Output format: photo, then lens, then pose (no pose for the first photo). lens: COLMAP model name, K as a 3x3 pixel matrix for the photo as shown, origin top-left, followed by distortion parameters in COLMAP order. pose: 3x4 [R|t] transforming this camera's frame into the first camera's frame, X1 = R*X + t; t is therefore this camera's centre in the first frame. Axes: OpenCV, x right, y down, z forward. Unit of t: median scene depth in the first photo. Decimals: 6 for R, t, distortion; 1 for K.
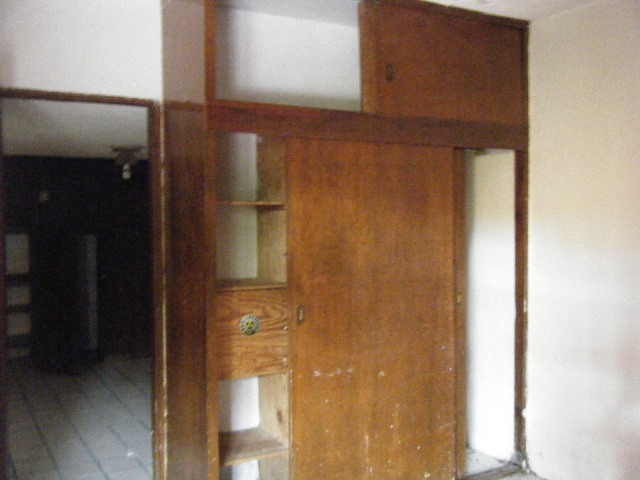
lens RADIAL K [[662.5, 0, 320.0], [0, 662.5, 240.0], [0, 0, 1]] dist [-0.010094, 0.001683]
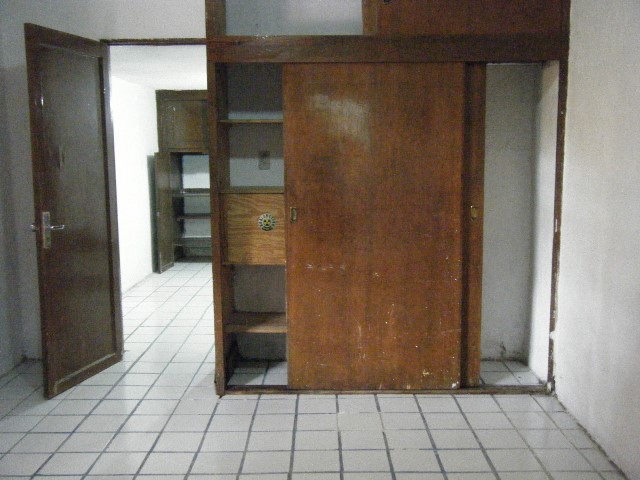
lens RADIAL K [[662.5, 0, 320.0], [0, 662.5, 240.0], [0, 0, 1]] dist [-0.010094, 0.001683]
pose [[0.861732, 0.071521, -0.502297, 0.578275], [-0.018010, 0.993702, 0.110595, 0.023343], [0.507044, -0.086257, 0.857593, 0.000274]]
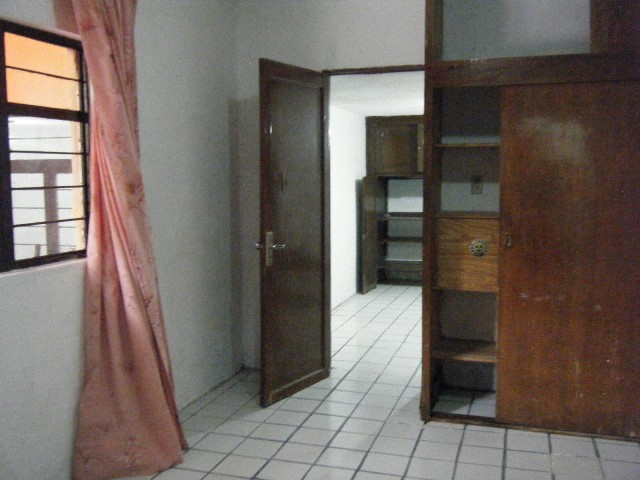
lens RADIAL K [[662.5, 0, 320.0], [0, 662.5, 240.0], [0, 0, 1]] dist [-0.010094, 0.001683]
pose [[0.673588, 0.075381, -0.735253, 0.561952], [-0.023603, 0.996472, 0.080539, 0.023988], [0.738730, -0.036896, 0.672990, -0.012456]]
